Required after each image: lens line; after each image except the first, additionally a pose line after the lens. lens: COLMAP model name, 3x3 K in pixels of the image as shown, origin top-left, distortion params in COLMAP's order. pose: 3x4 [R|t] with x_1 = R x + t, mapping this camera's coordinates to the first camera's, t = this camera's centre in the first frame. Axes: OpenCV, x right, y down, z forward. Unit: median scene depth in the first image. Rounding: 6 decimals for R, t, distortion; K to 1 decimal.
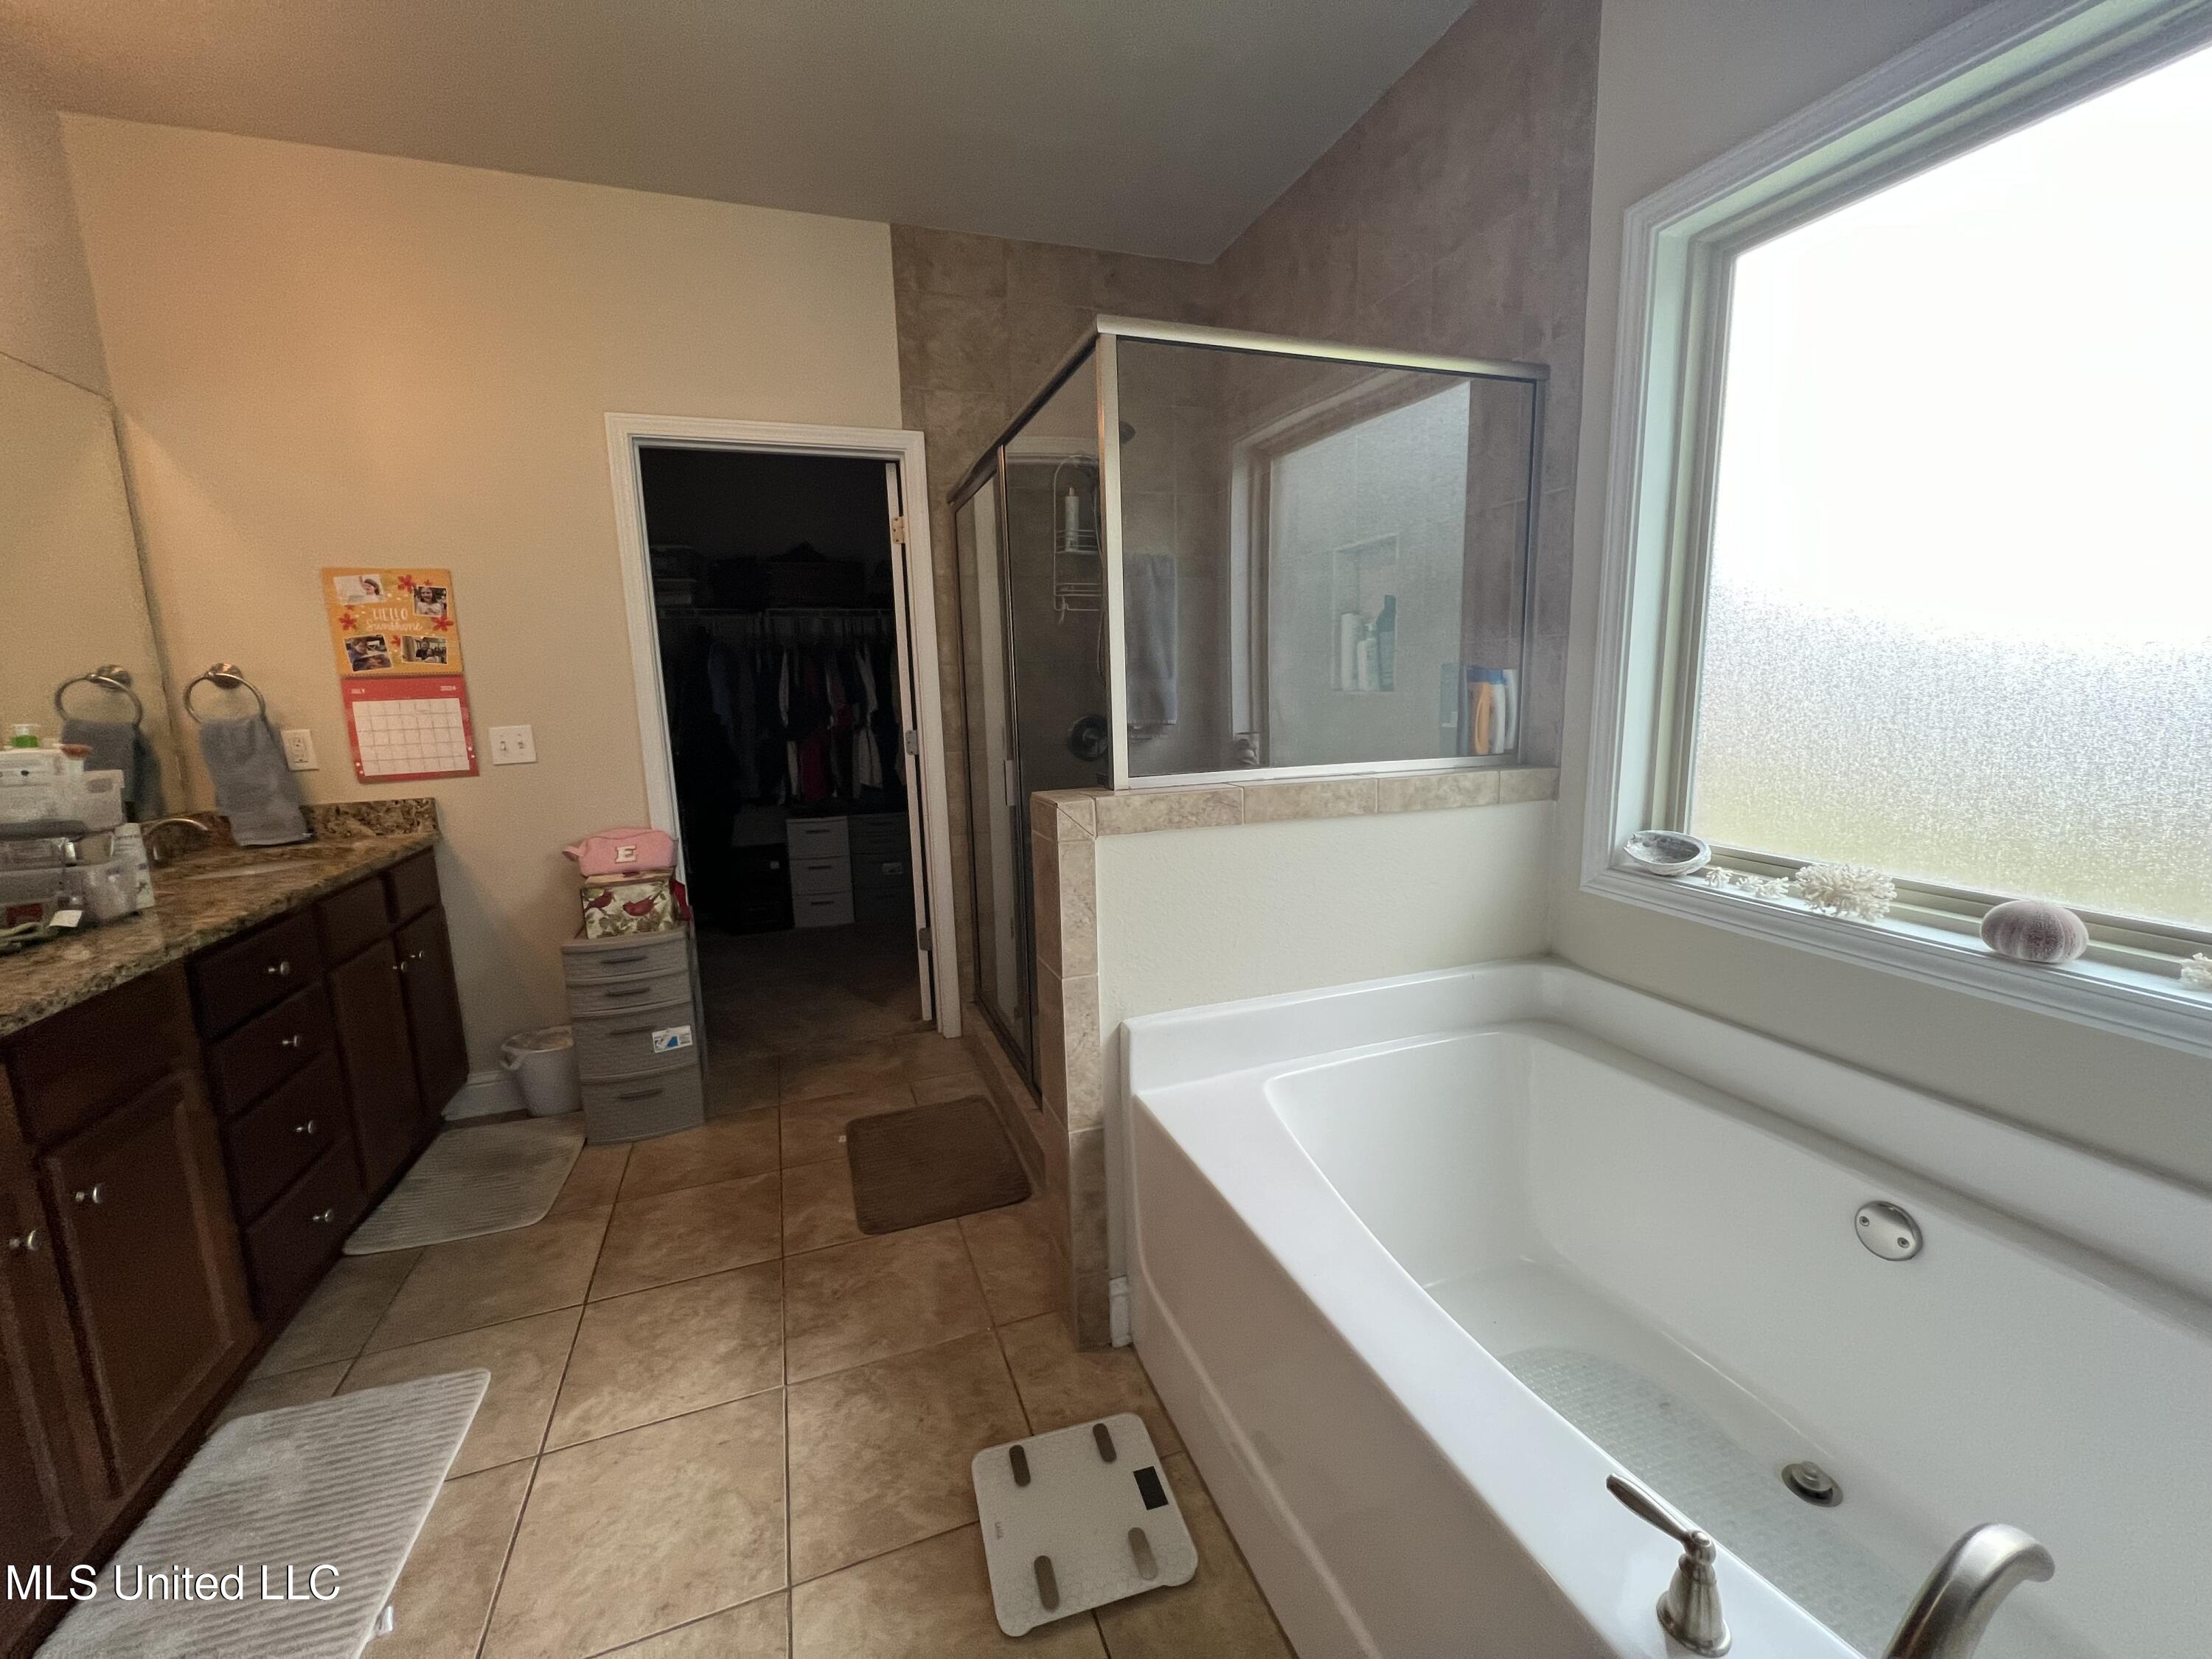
lens RADIAL K [[895.5, 0, 1097.1], [0, 895.5, 827.6], [0, 0, 1]] dist [0.000929, 0.000296]
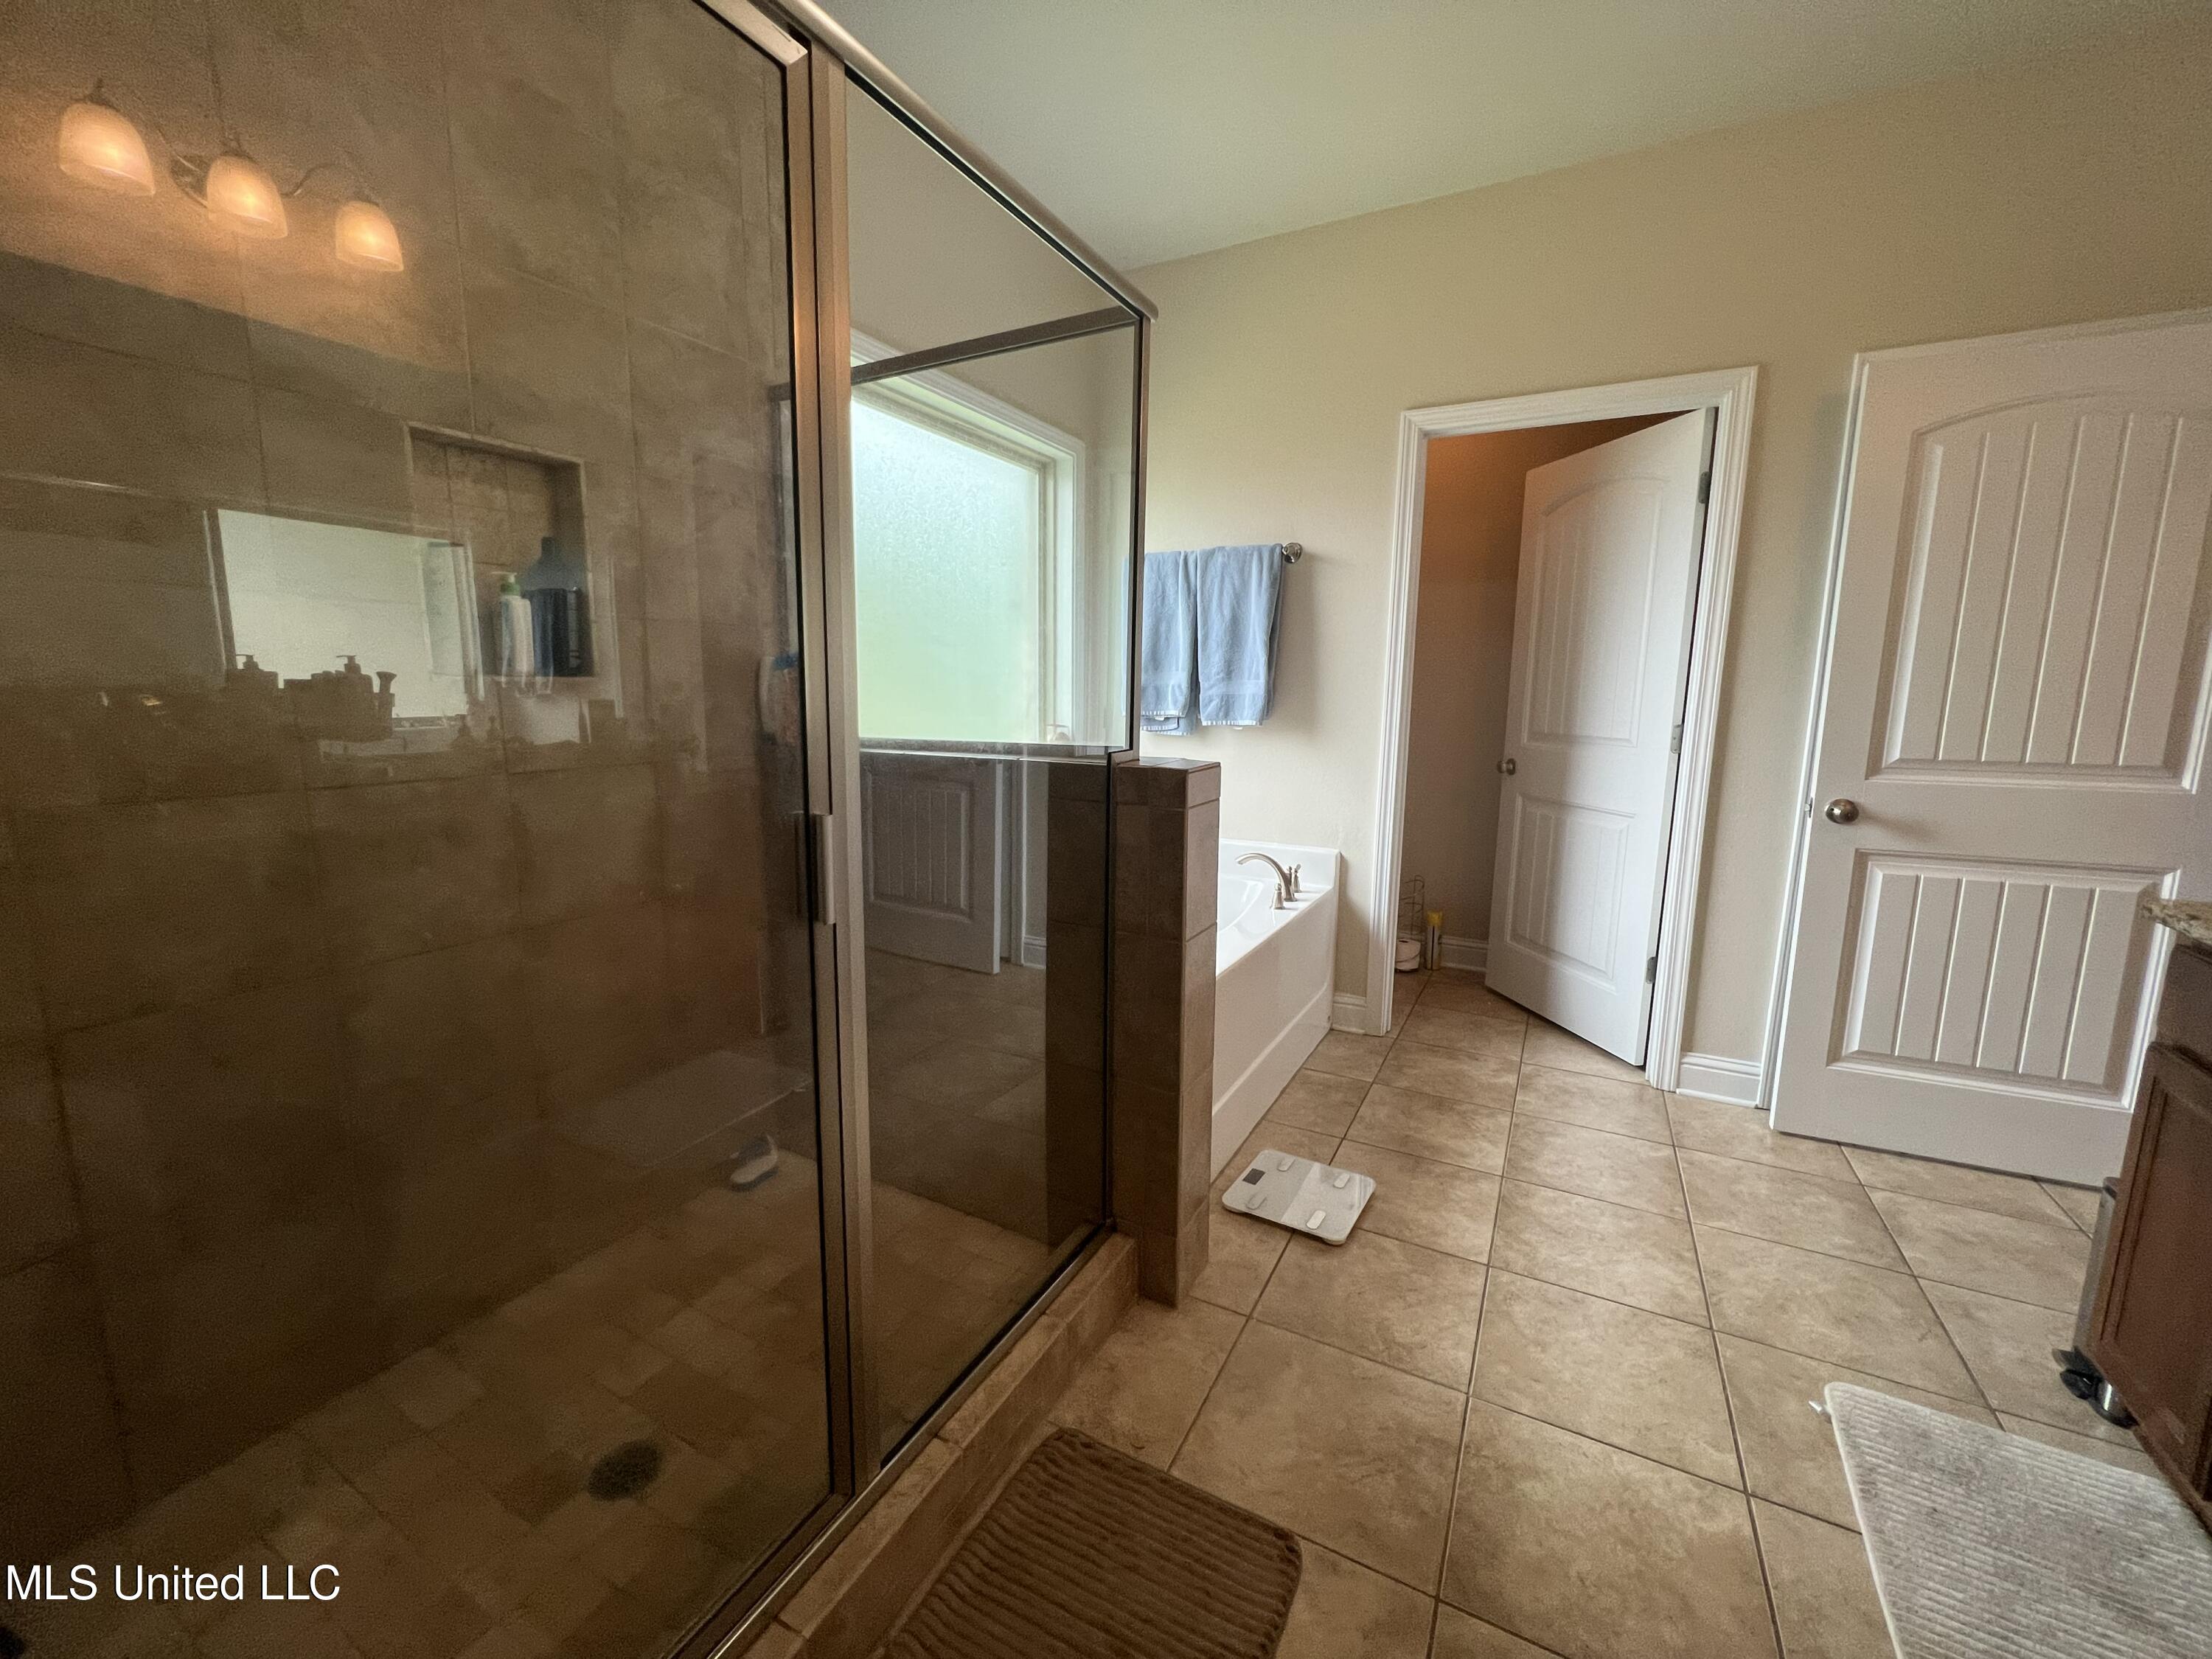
lens RADIAL K [[895.5, 0, 1100.4], [0, 895.5, 822.9], [0, 0, 1]] dist [0.000929, 0.000296]
pose [[-0.674993, -0.090609, 0.732240, -0.478406], [0.131044, 0.961930, 0.239830, -0.150729], [-0.726094, 0.257839, -0.637422, 1.144735]]
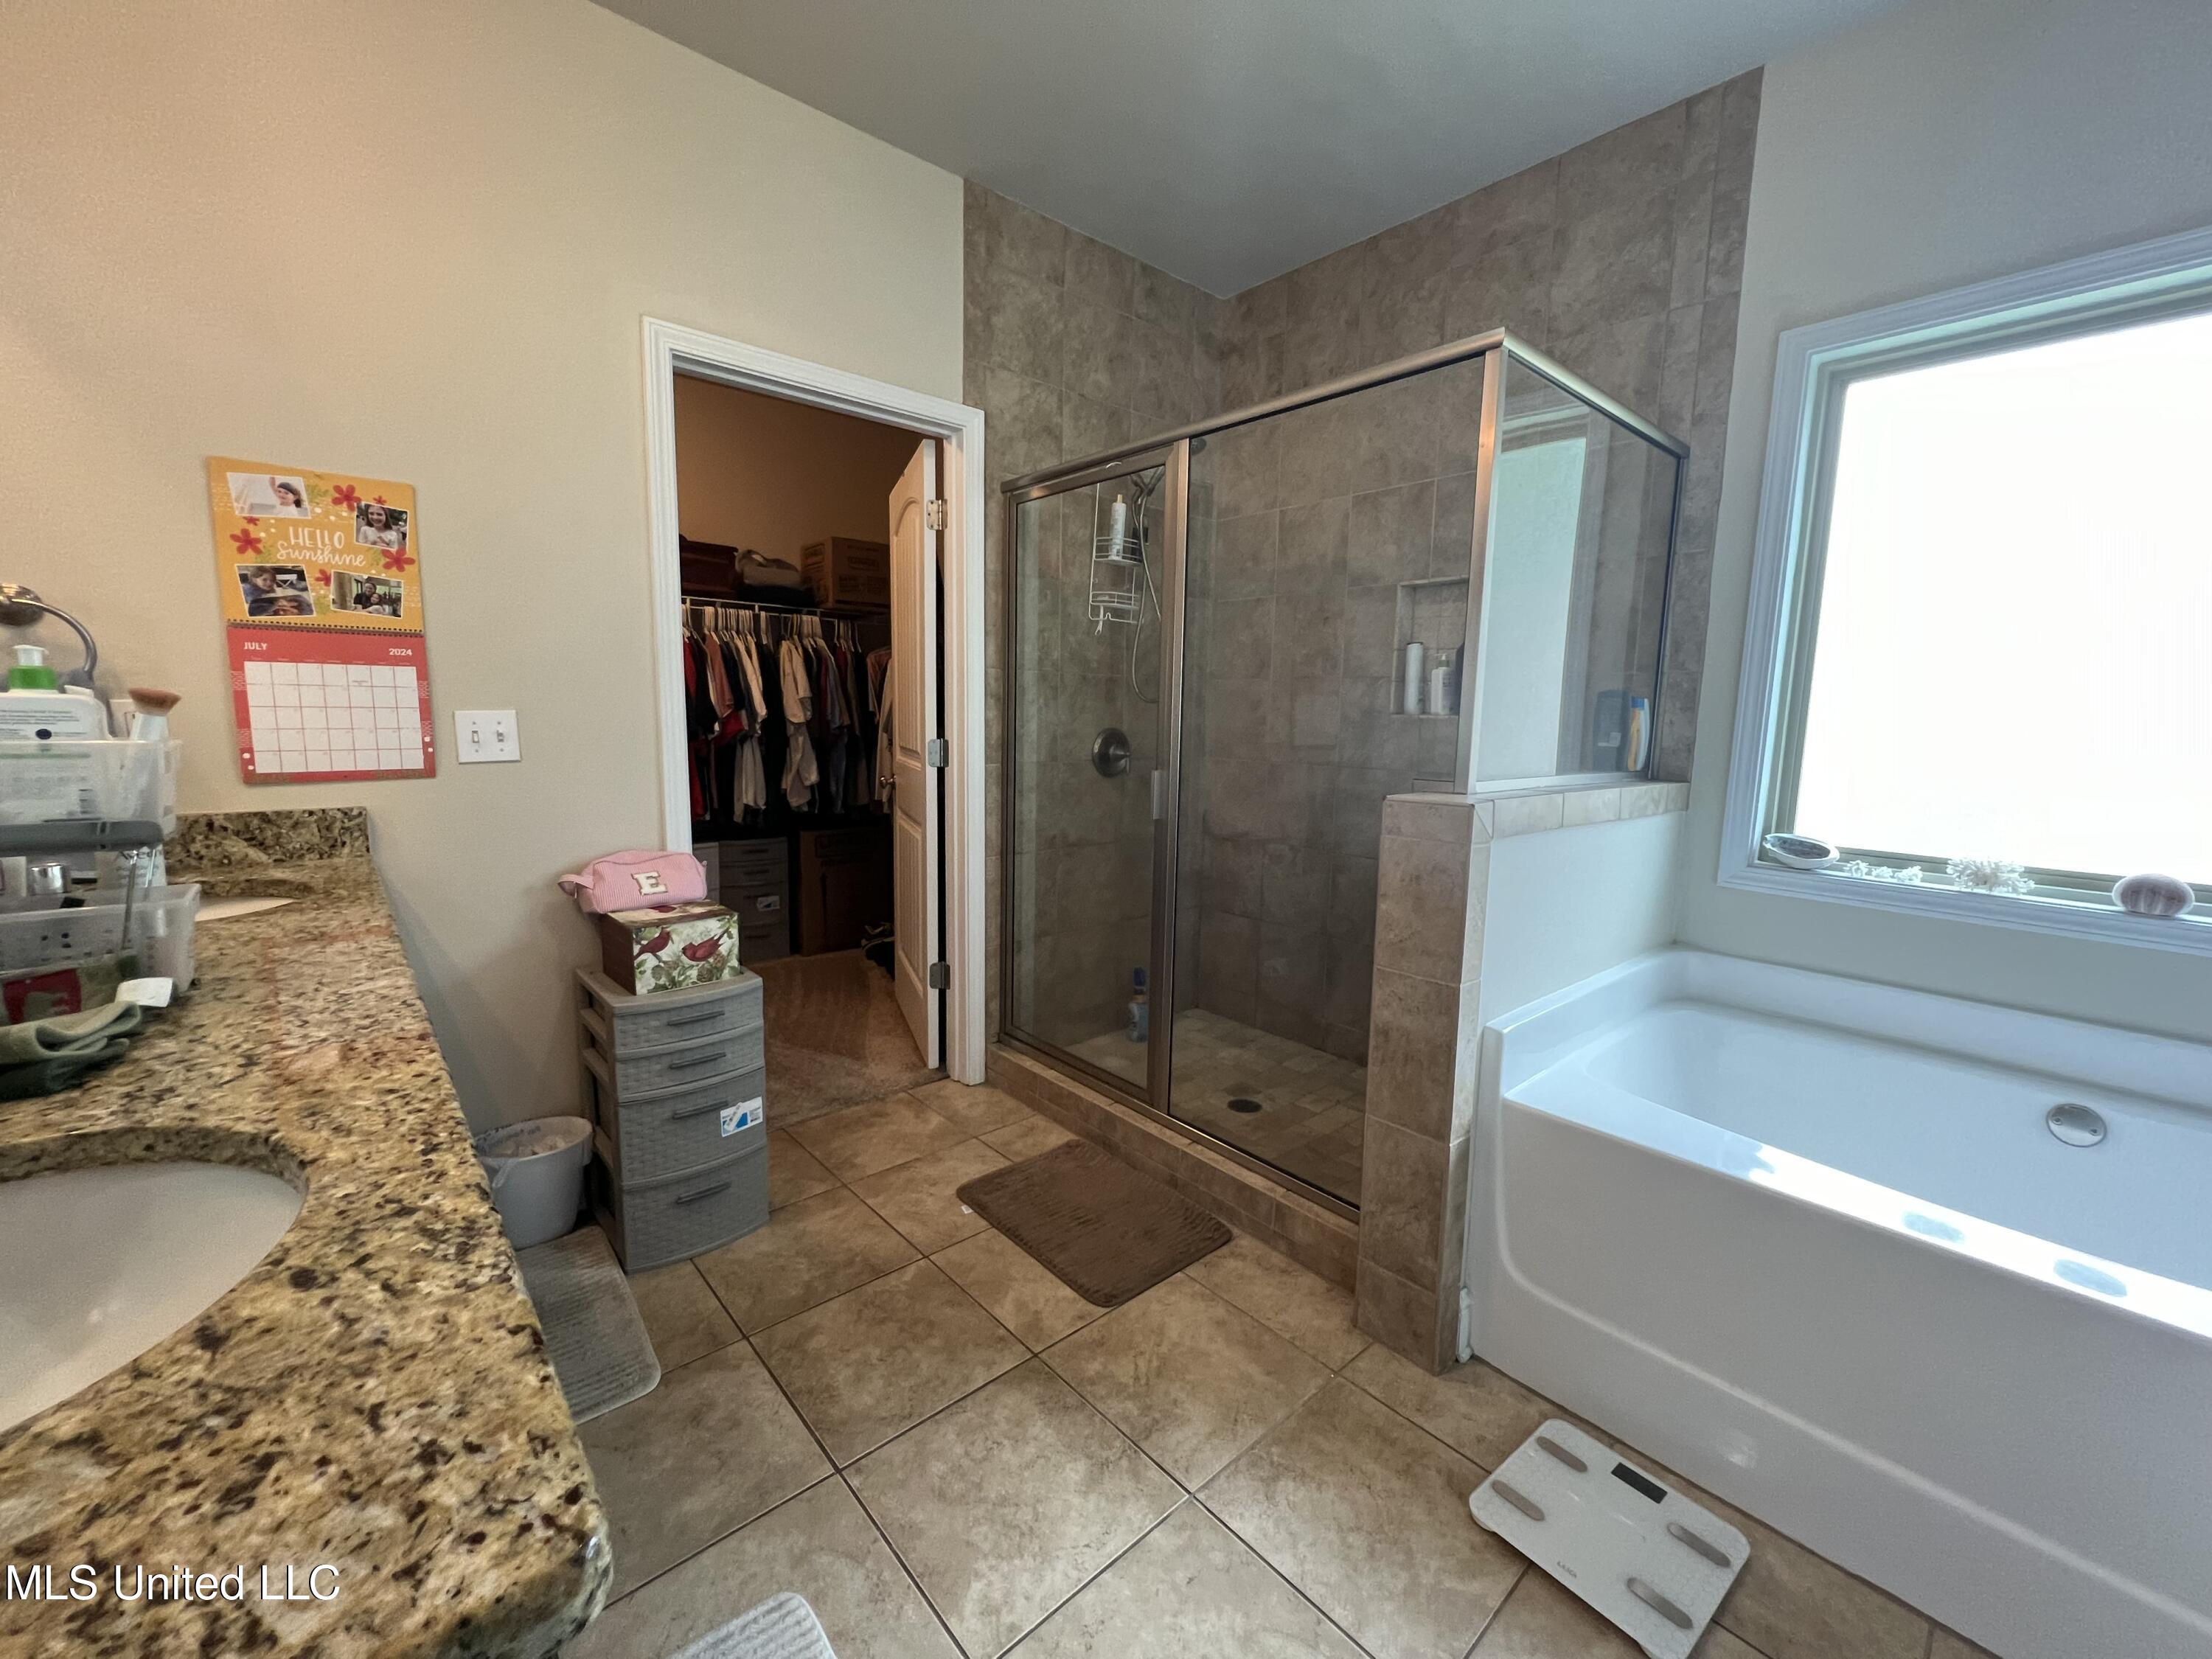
lens RADIAL K [[895.5, 0, 1100.8], [0, 895.5, 827.6], [0, 0, 1]] dist [0.000929, 0.000296]
pose [[0.926969, -0.001229, 0.375136, -0.493544], [0.015745, 0.999241, -0.035633, 0.016526], [-0.374808, 0.038937, 0.926284, 0.151524]]
